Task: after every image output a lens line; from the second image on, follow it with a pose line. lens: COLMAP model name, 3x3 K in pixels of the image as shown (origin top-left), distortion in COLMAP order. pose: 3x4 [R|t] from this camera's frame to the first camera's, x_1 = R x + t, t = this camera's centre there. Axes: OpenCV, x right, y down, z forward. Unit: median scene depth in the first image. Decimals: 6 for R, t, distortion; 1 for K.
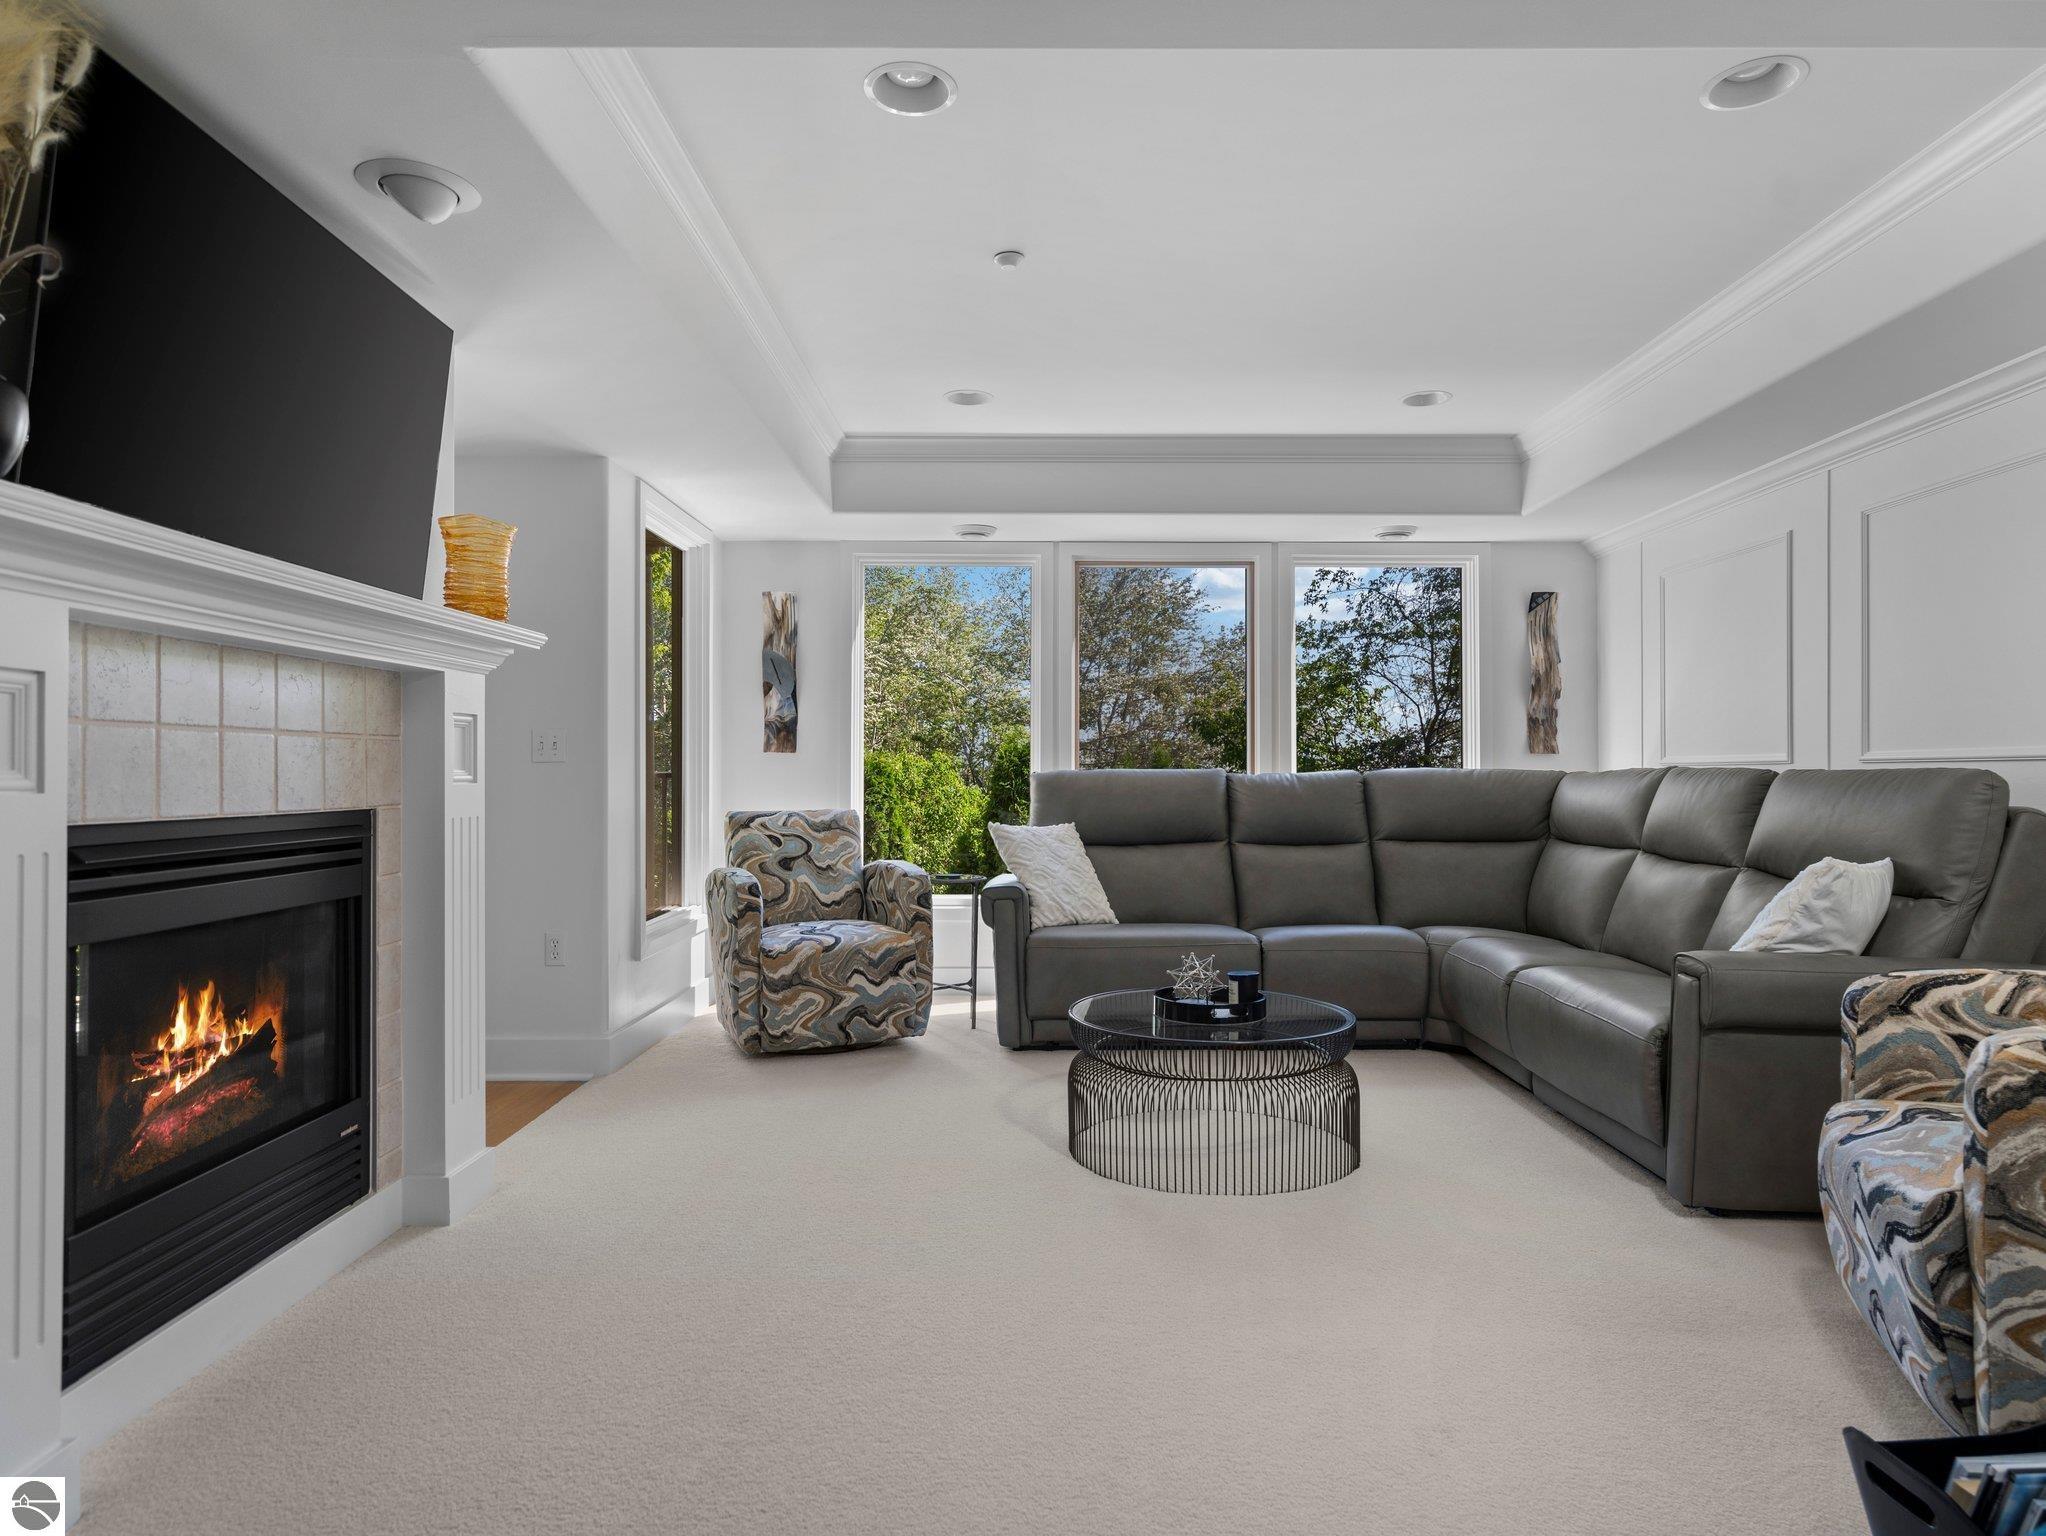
lens RADIAL K [[1207.7, 0, 1019.4], [0, 1207.7, 761.6], [0, 0, 1]] dist [-0.008761, 0.004788]
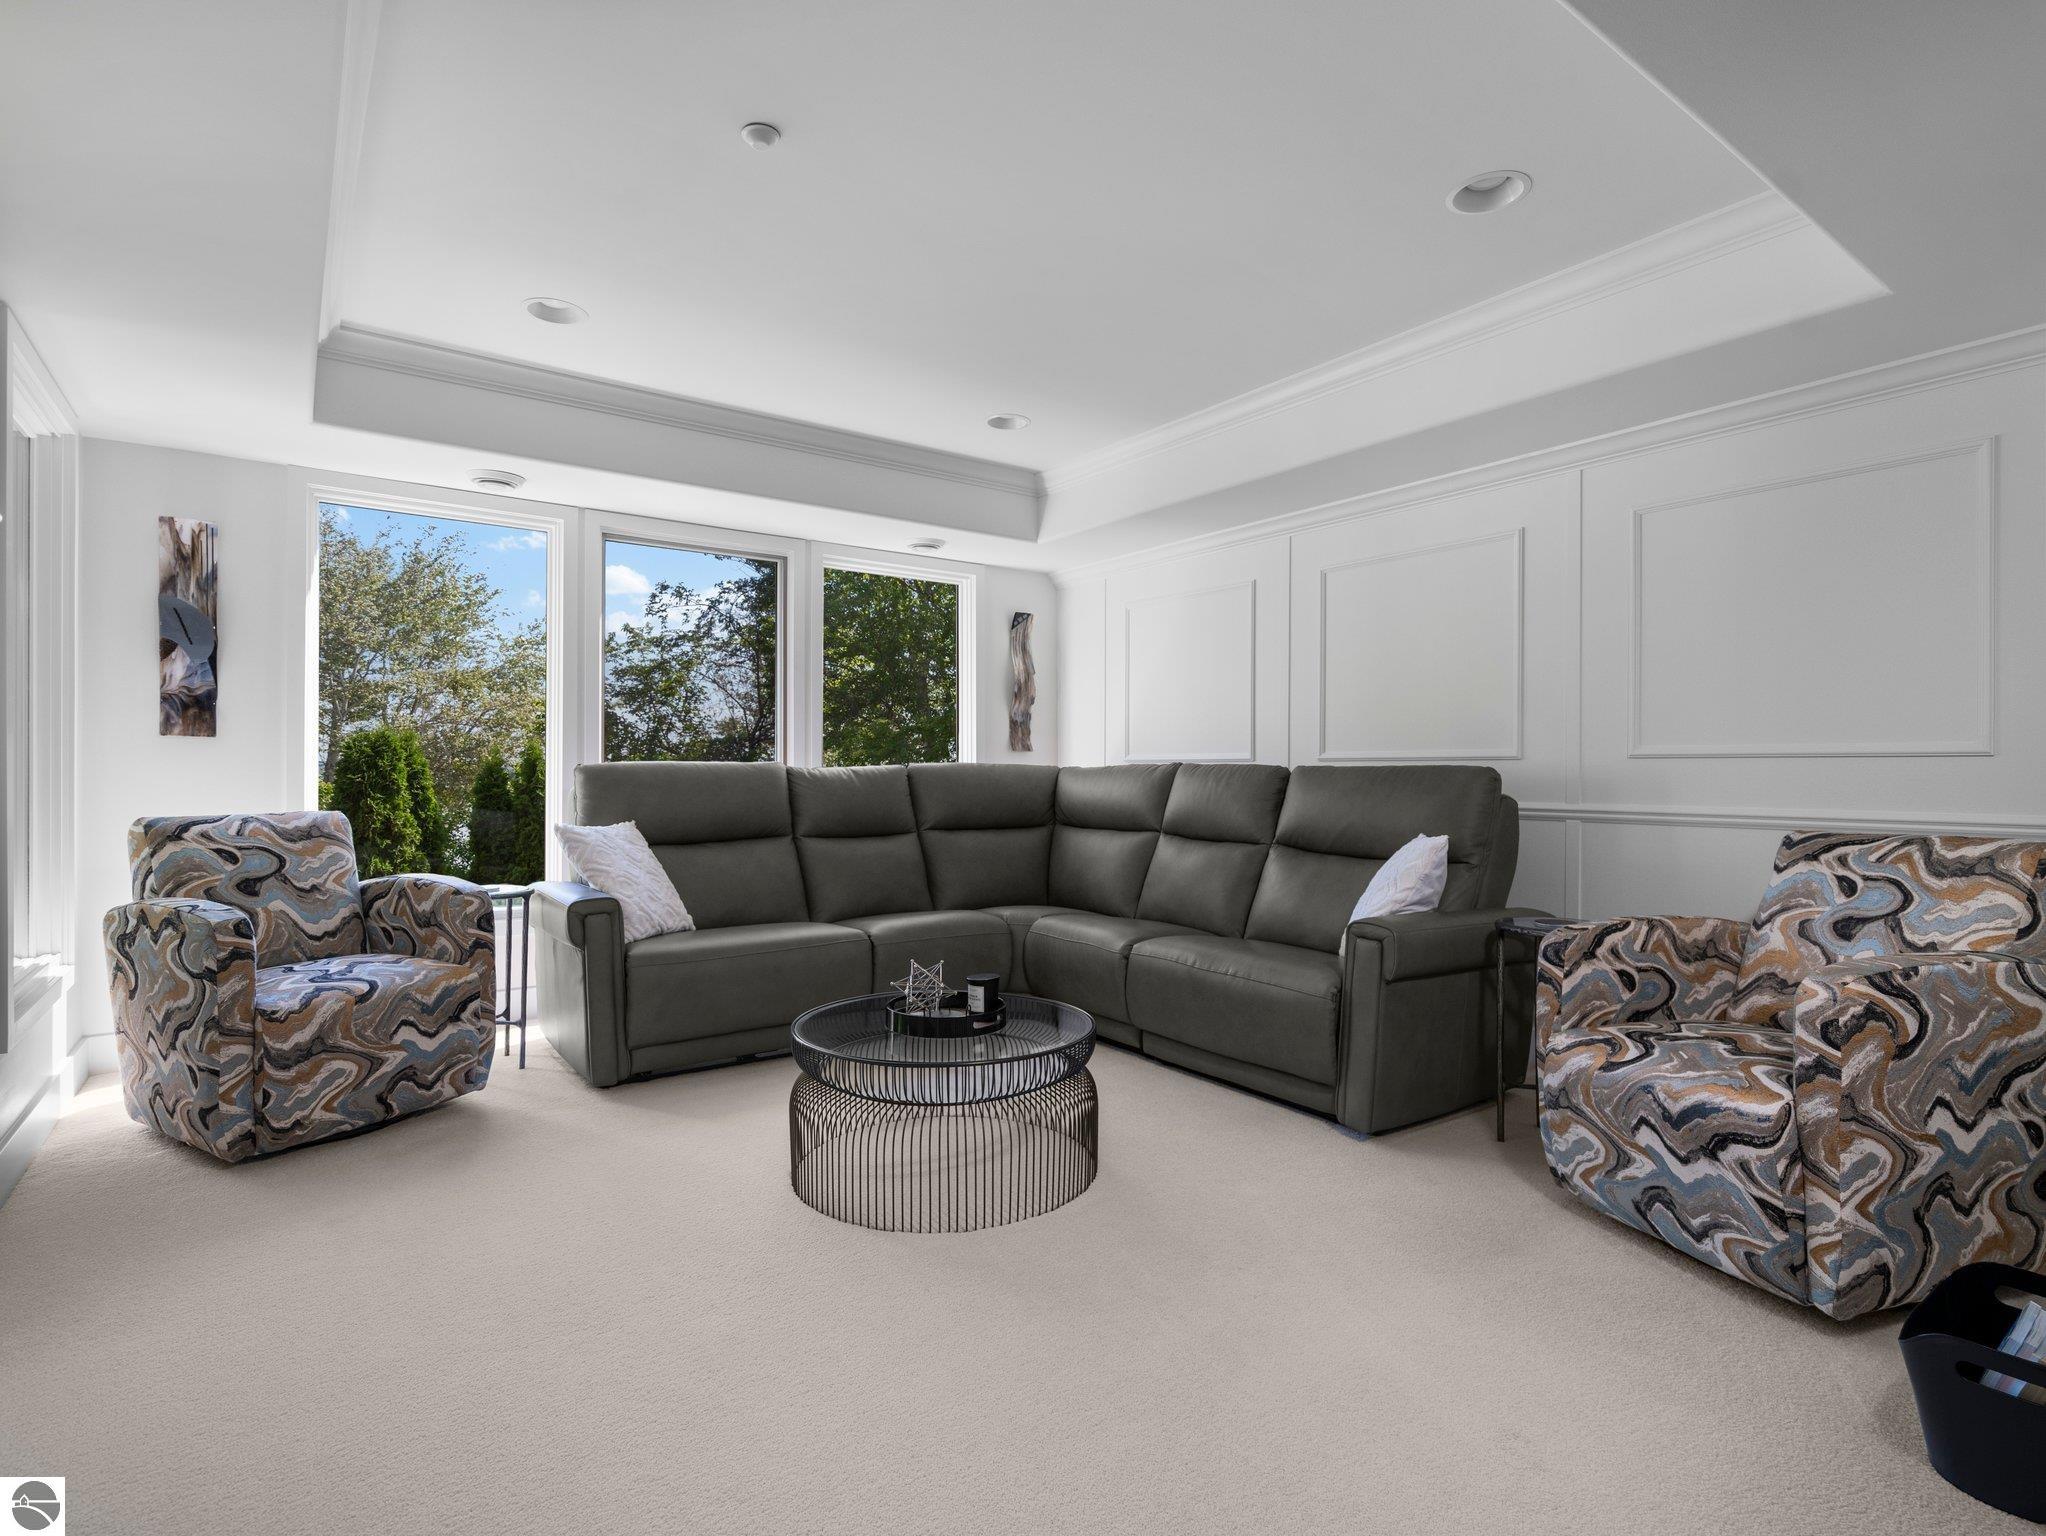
lens RADIAL K [[1038.8, 0, 1020.1], [0, 1038.8, 769.5], [0, 0, 1]] dist [-0.007816, 0.002922]
pose [[0.810047, 0.003067, 0.586356, -0.205955], [-0.009996, 0.999913, 0.008580, 0.003255], [-0.586279, -0.012812, 0.810008, 0.241791]]
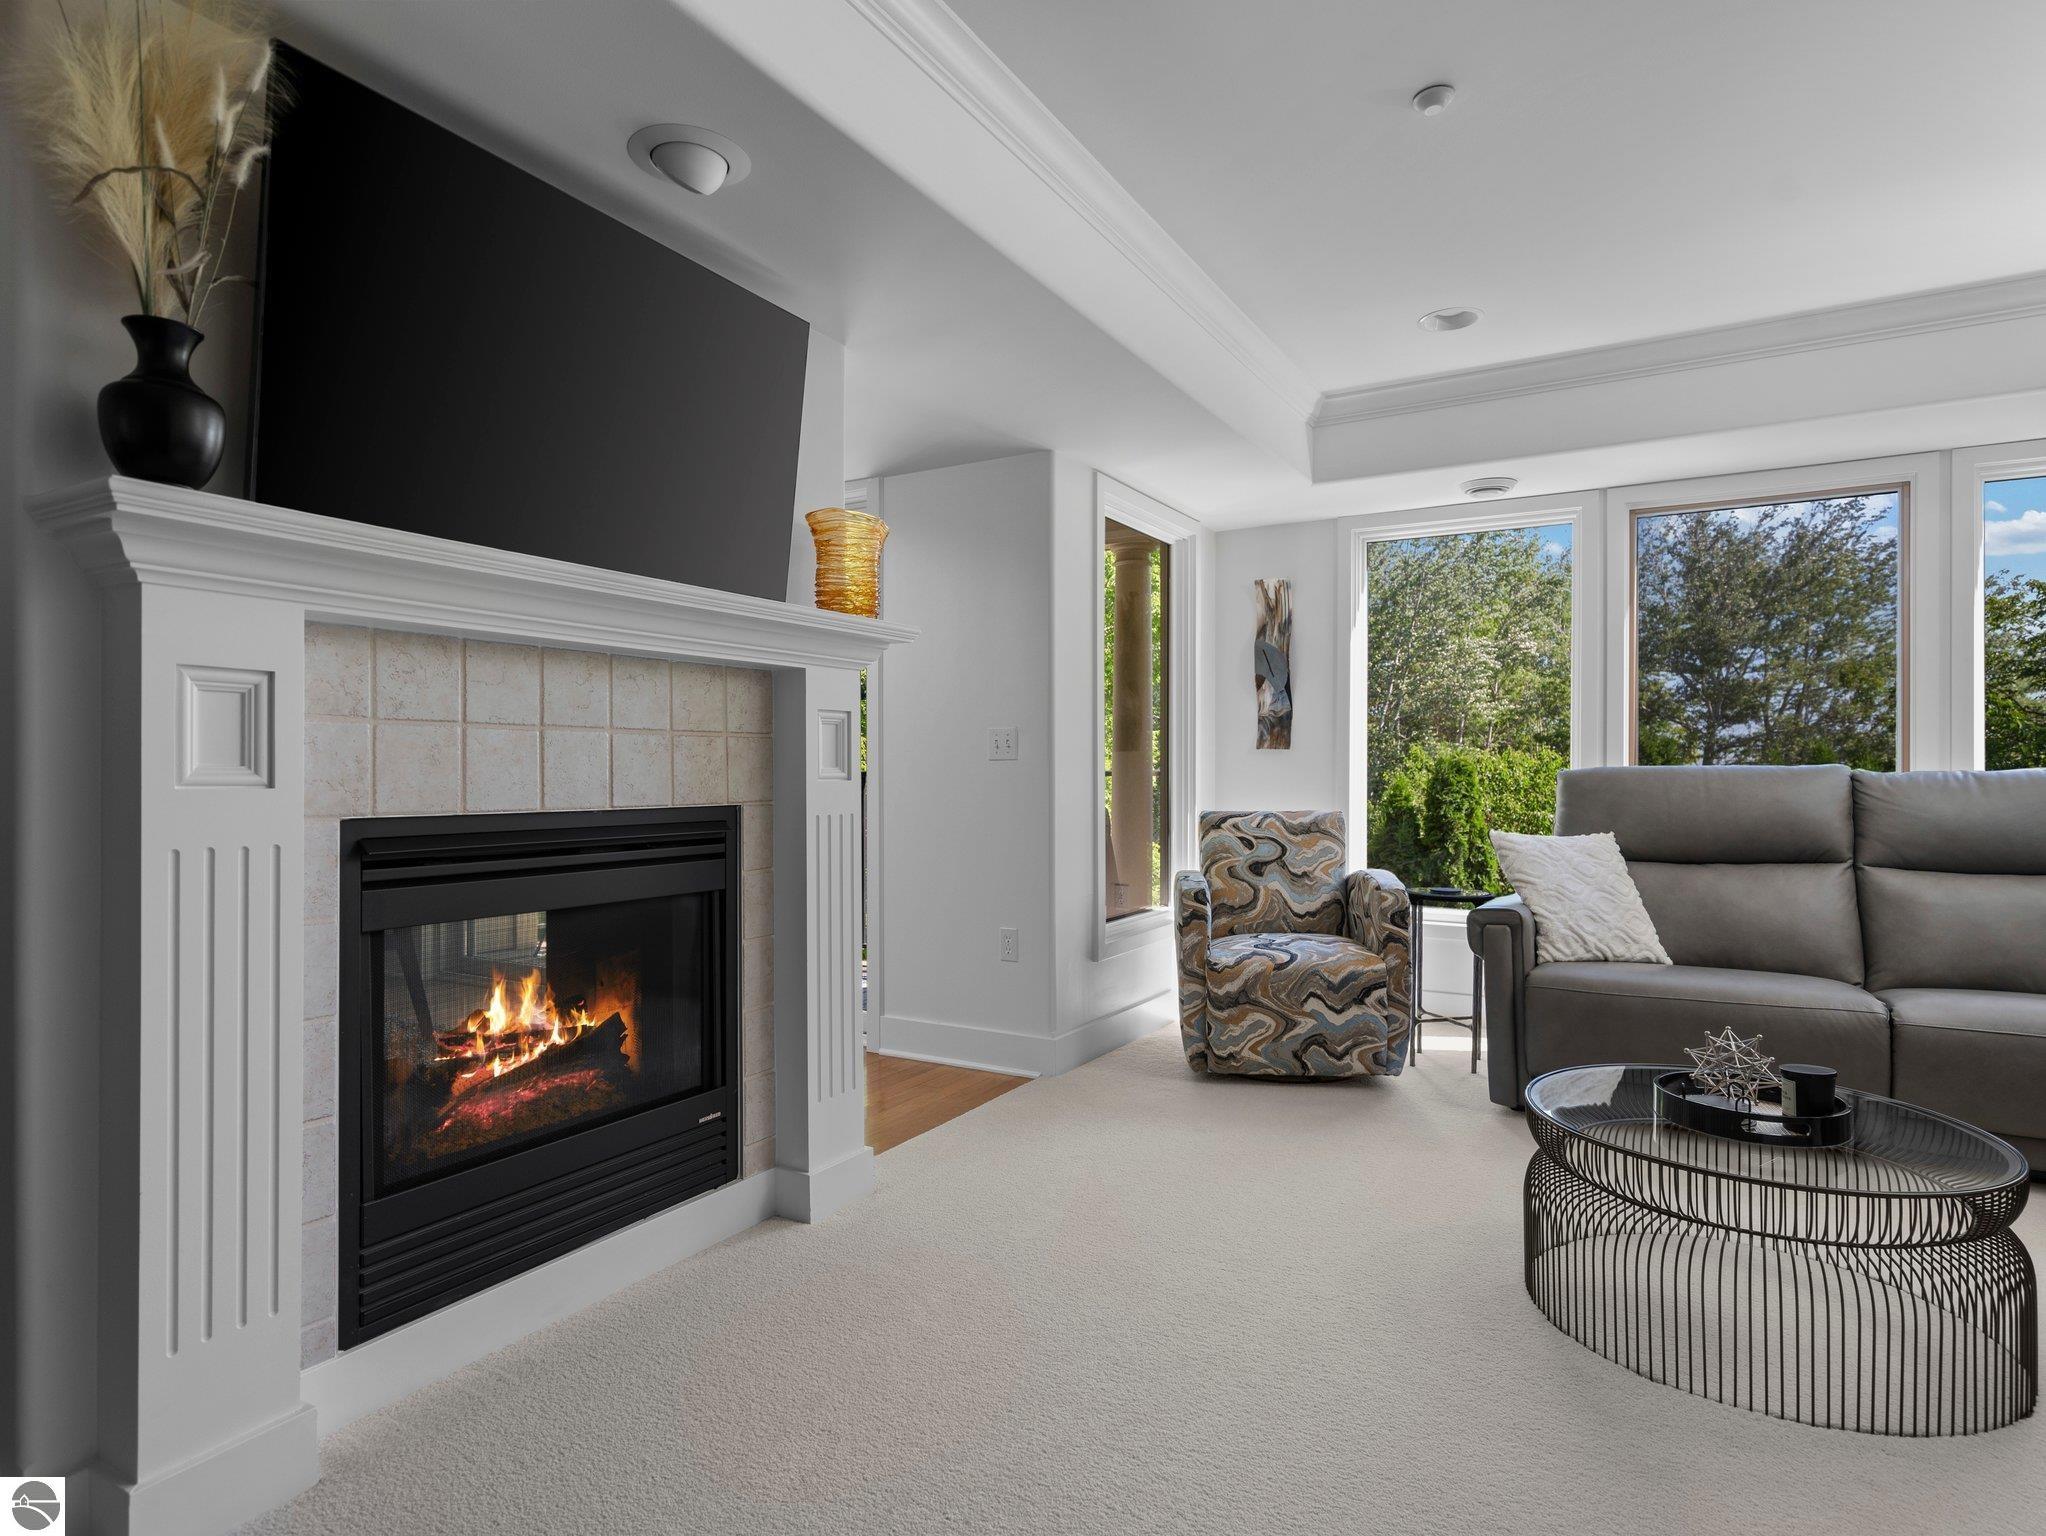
lens RADIAL K [[1121.3, 0, 1016.9], [0, 1121.3, 773.8], [0, 0, 1]] dist [0.003704, 0.002001]
pose [[0.864796, 0.001885, -0.502119, 0.090521], [0.003941, 0.999937, 0.010540, 0.002204], [0.502107, -0.011094, 0.864734, 0.183539]]
